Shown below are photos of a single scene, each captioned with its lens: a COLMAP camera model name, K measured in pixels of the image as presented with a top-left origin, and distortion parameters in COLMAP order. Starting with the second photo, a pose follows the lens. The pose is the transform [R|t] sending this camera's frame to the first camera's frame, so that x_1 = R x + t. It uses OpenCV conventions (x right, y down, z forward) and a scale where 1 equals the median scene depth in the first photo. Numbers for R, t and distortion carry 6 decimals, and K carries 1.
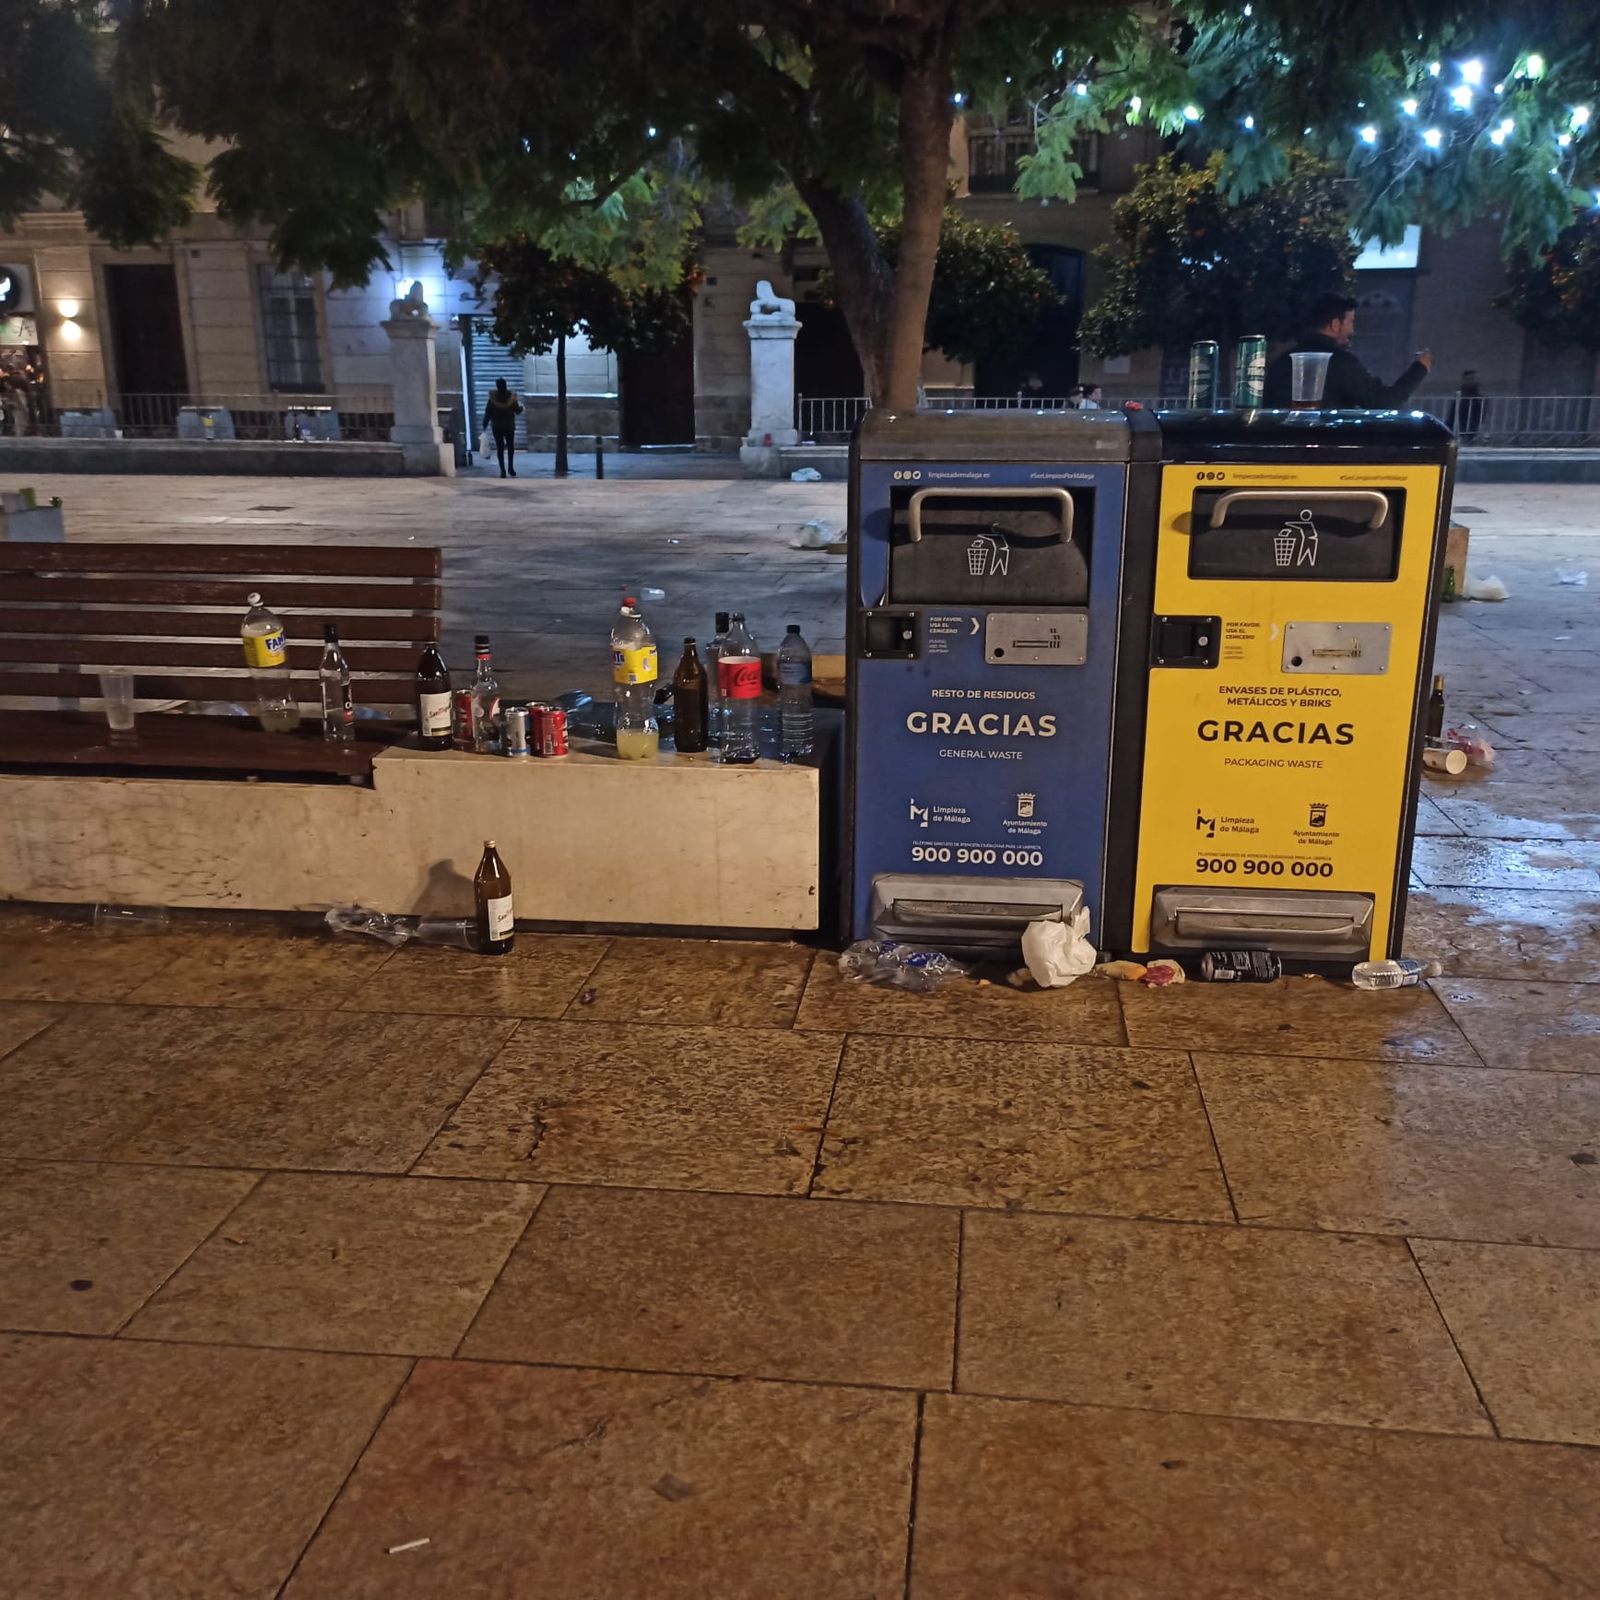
lens RADIAL K [[1572.7, 0, 801.7], [0, 1572.7, 797.1], [0, 0, 1]] dist [0.074768, -0.081877]
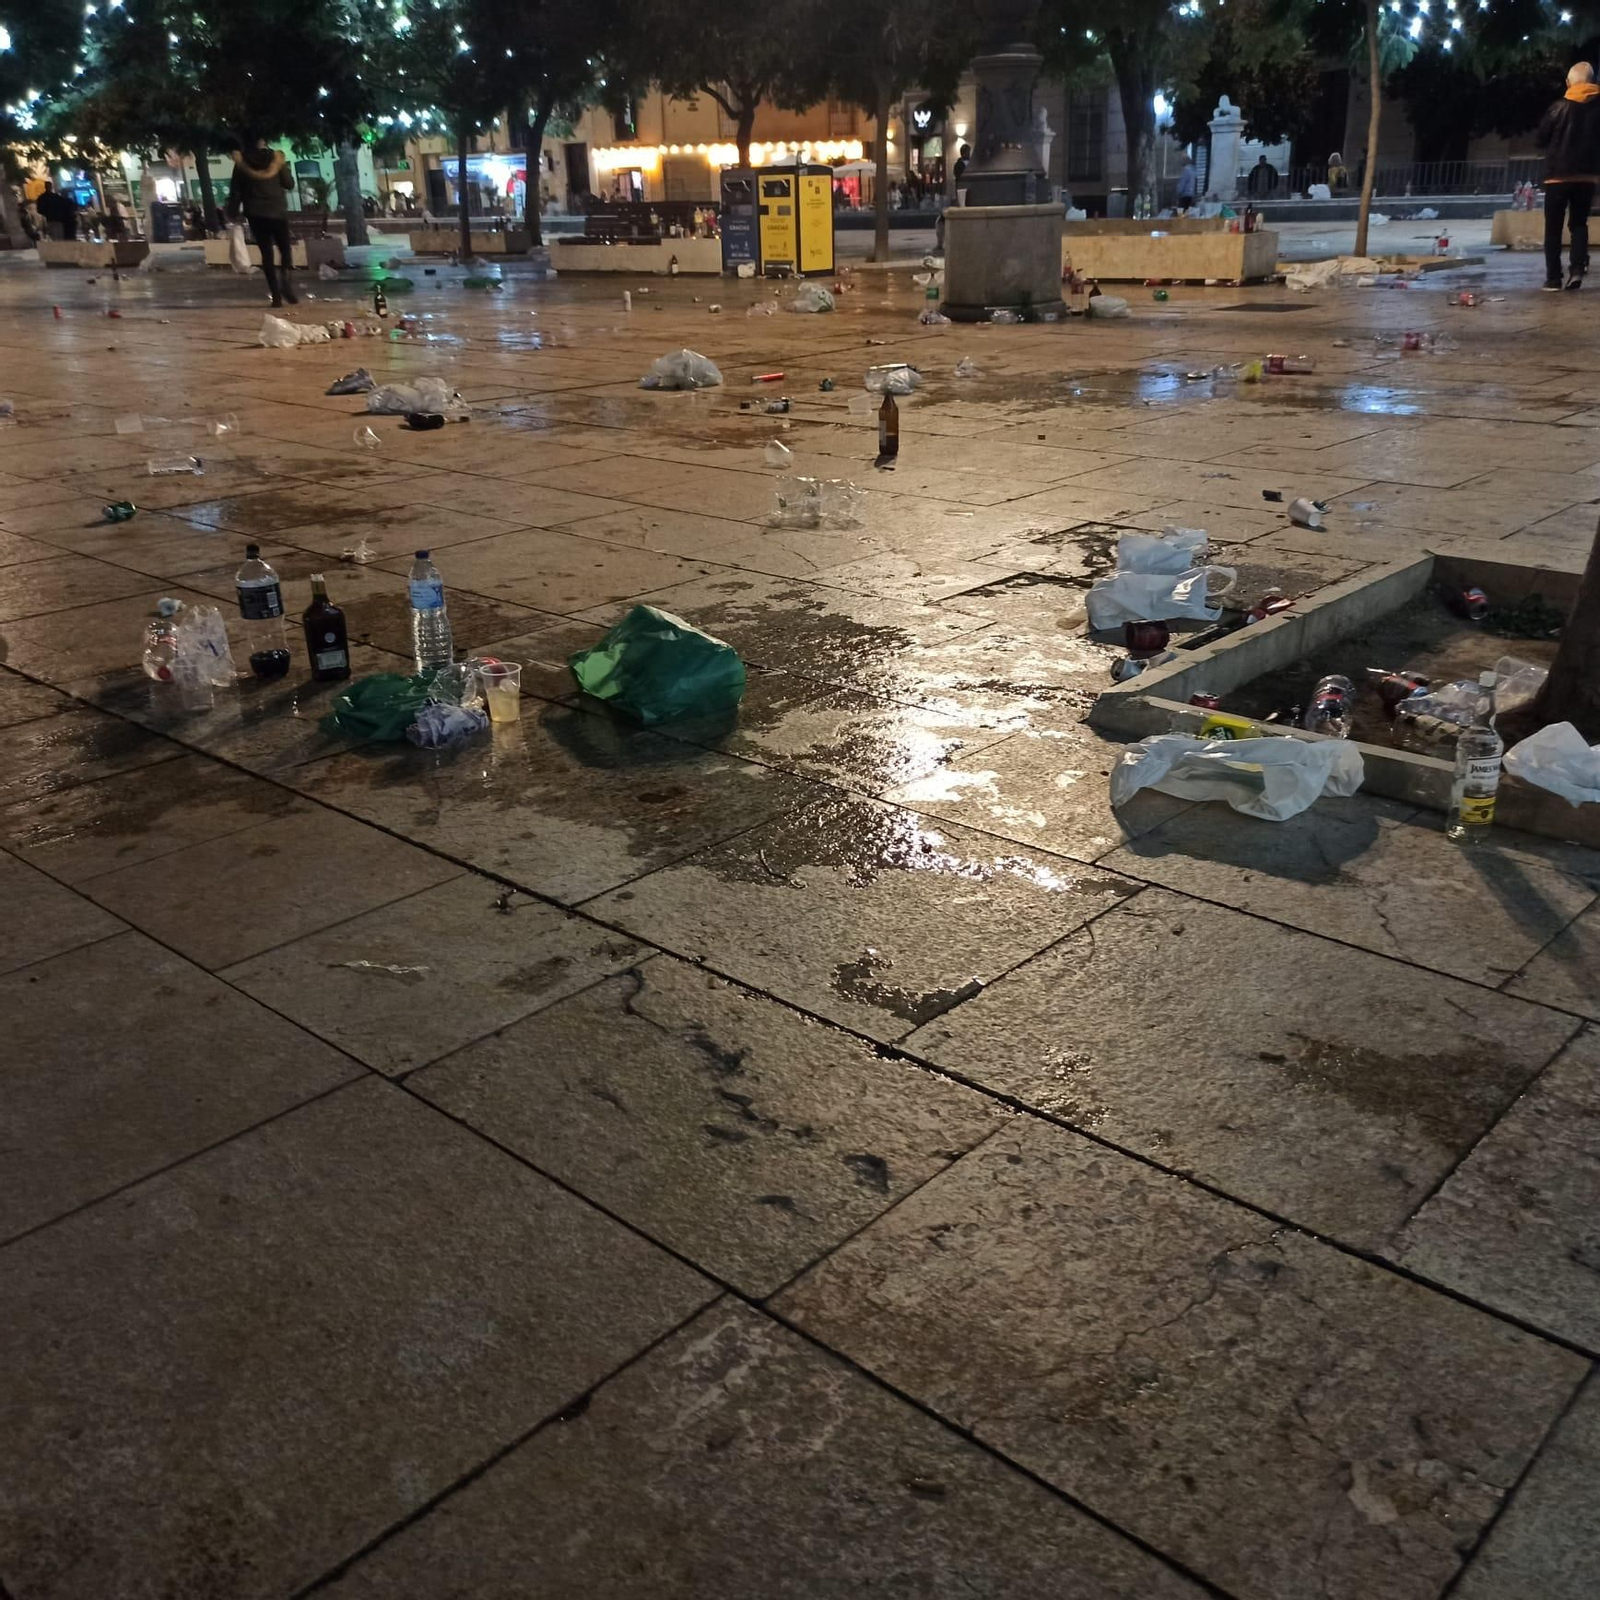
lens RADIAL K [[1572.7, 0, 801.7], [0, 1572.7, 797.1], [0, 0, 1]] dist [0.074768, -0.081877]
pose [[0.808904, 0.186862, -0.557456, 3.362136], [-0.122196, 0.980878, 0.151481, 0.930718], [0.575102, -0.054415, 0.816270, -3.131104]]
